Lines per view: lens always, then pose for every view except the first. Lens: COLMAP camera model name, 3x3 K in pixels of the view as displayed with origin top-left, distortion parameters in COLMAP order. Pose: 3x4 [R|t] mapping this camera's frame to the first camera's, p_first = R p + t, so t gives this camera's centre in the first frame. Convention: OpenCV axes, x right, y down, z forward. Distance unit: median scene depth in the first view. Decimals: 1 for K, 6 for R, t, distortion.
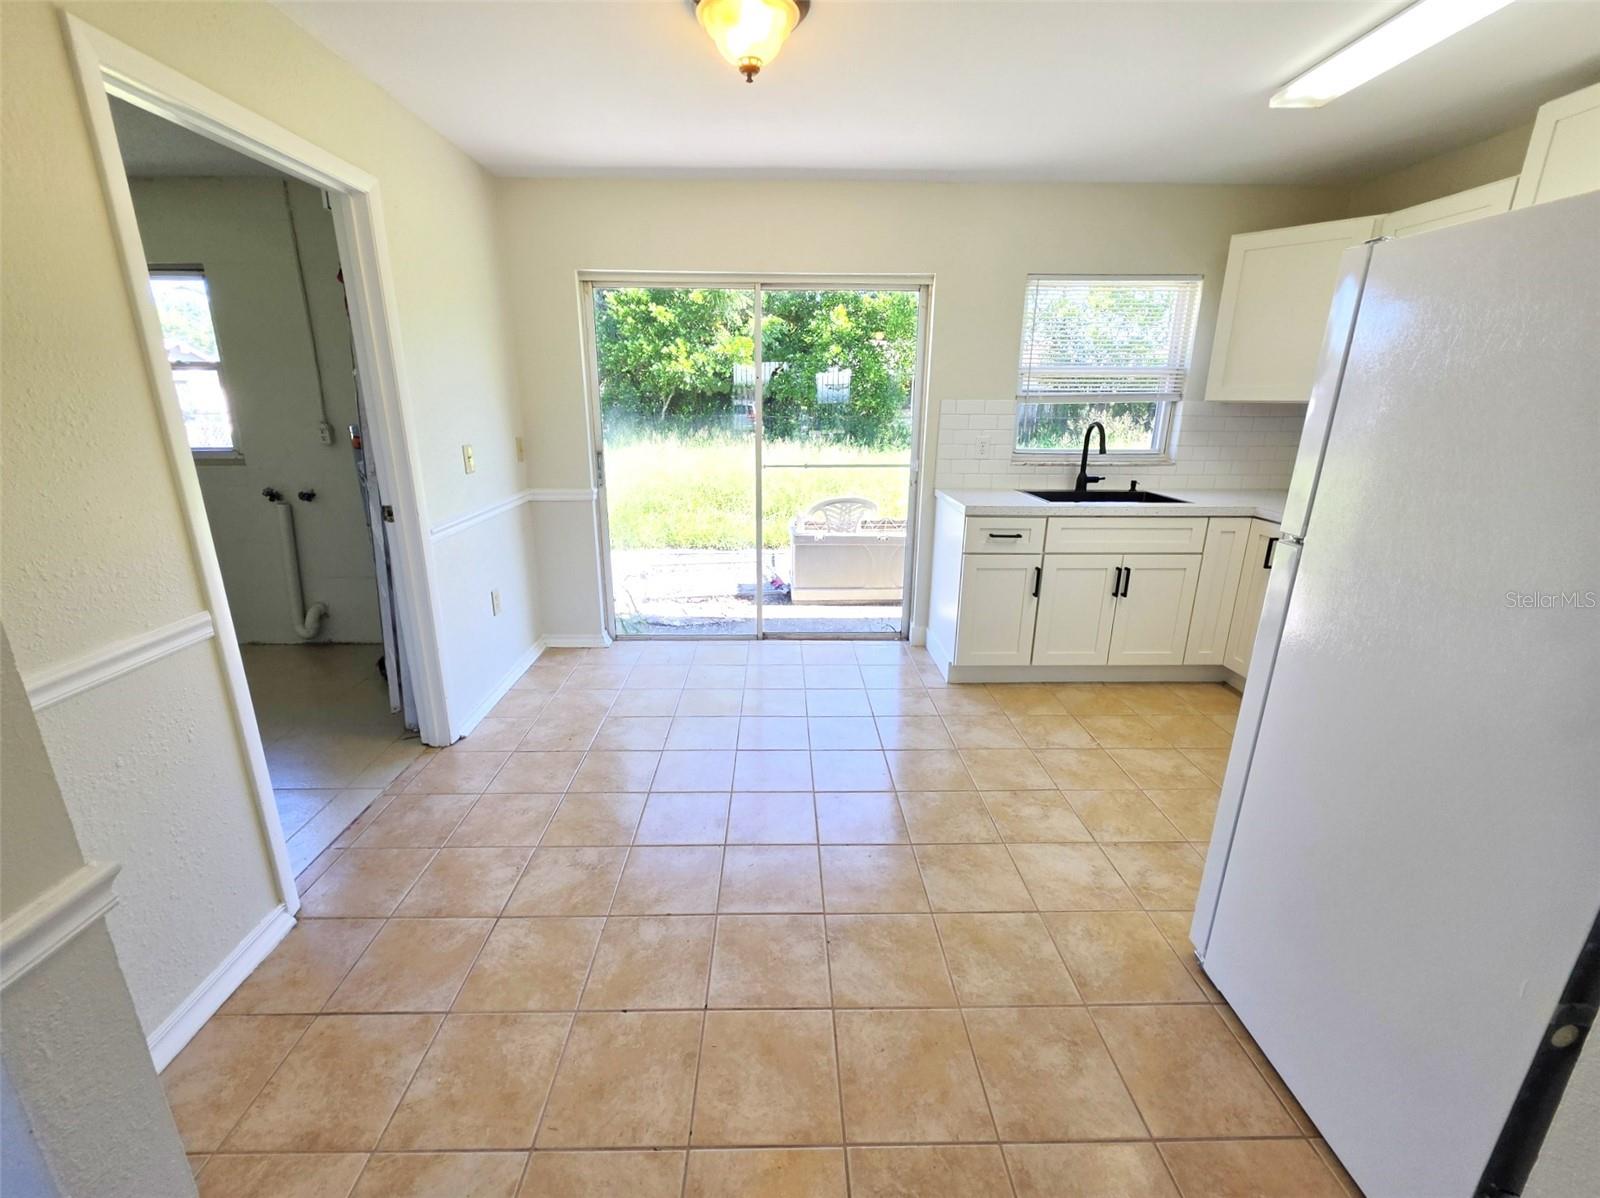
lens RADIAL K [[671.9, 0, 791.8], [0, 671.9, 593.8], [0, 0, 1]] dist [-0.000053, 0.000257]
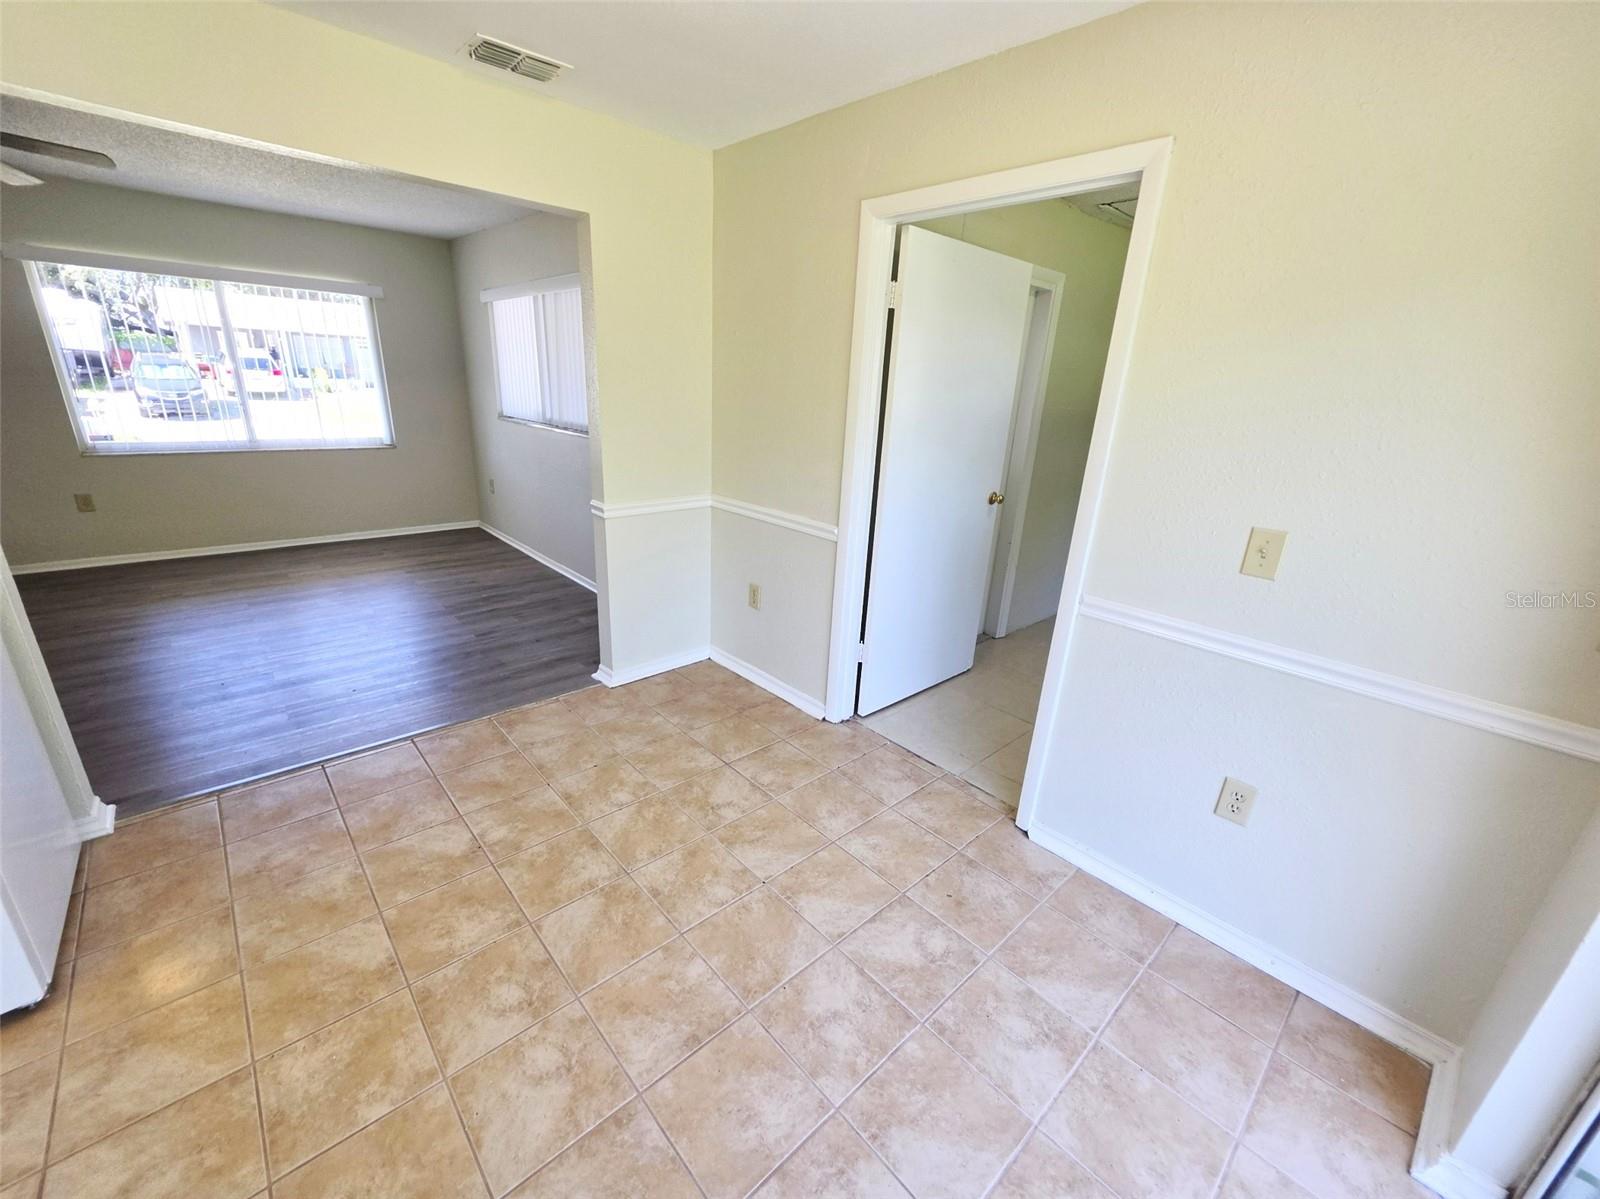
lens RADIAL K [[645.5, 0, 799.6], [0, 645.5, 608.1], [0, 0, 1]] dist [-0.001043, 0.000249]
pose [[-0.746767, 0.183126, -0.639378, 0.172190], [-0.239672, 0.822659, 0.515547, -0.342864], [0.620400, 0.538235, -0.570444, 1.066711]]
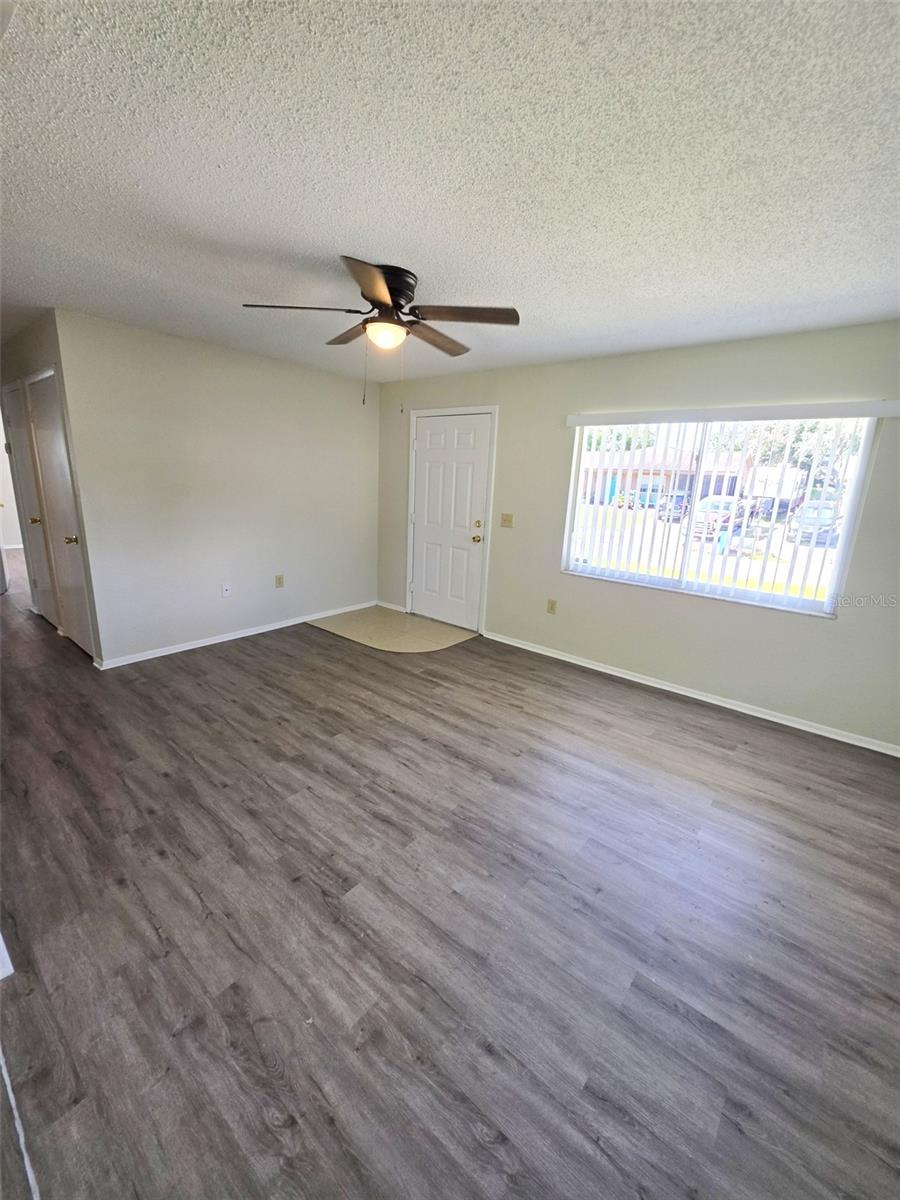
lens RADIAL K [[484.1, 0, 448.4], [0, 484.1, 604.0], [0, 0, 1]] dist [-0.001043, 0.000249]
pose [[-0.757656, -0.198221, 0.621824, -0.230128], [0.143298, 0.878991, 0.454798, -0.077864], [-0.636728, 0.433687, -0.637568, 0.170463]]
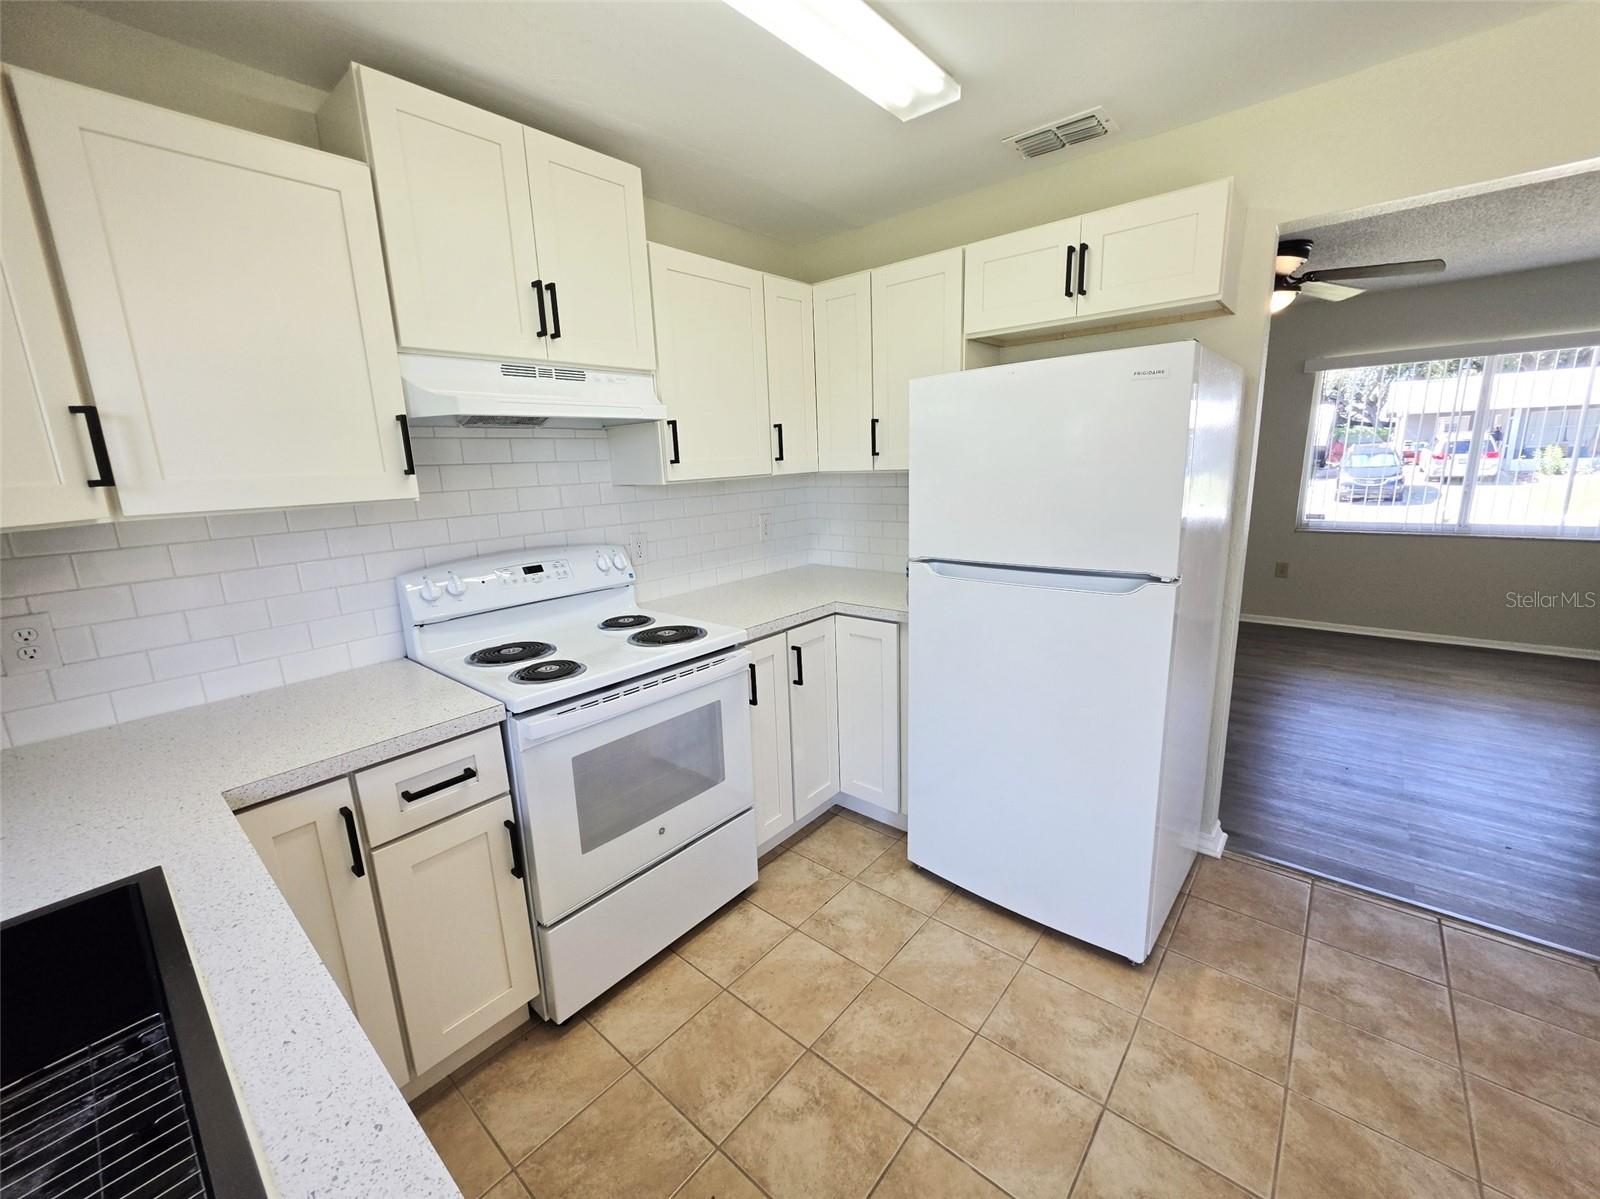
lens RADIAL K [[645.5, 0, 794.0], [0, 645.5, 599.4], [0, 0, 1]] dist [-0.001043, 0.000249]
pose [[-0.743013, -0.117570, 0.658869, 0.231235], [0.224276, 0.883792, 0.410624, -0.310502], [-0.630580, 0.452868, -0.630301, 1.006388]]
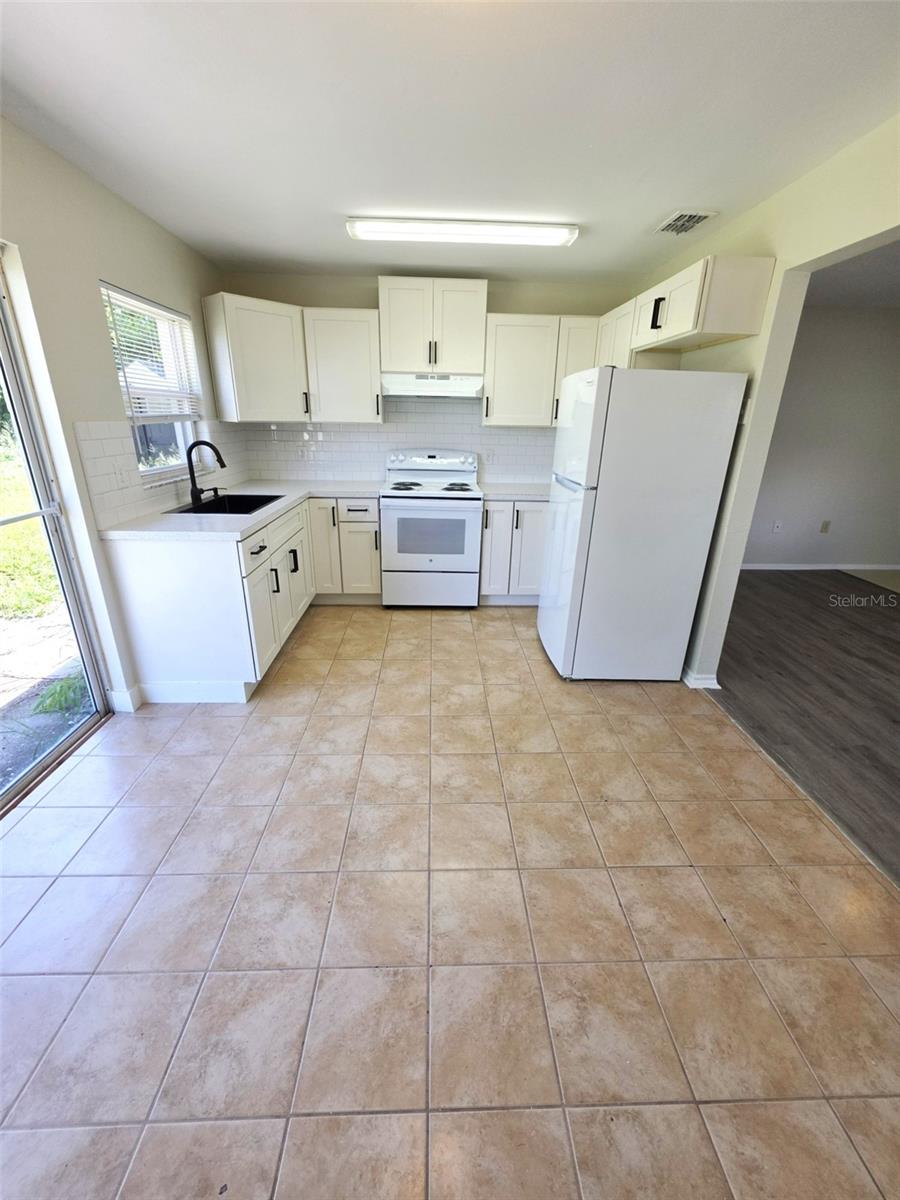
lens RADIAL K [[484.1, 0, 451.3], [0, 484.1, 599.2], [0, 0, 1]] dist [-0.001043, 0.000249]
pose [[-0.017451, -0.355804, 0.934398, -0.472742], [0.264196, 0.899684, 0.347519, -0.213311], [-0.964311, 0.252929, 0.078301, 0.676818]]
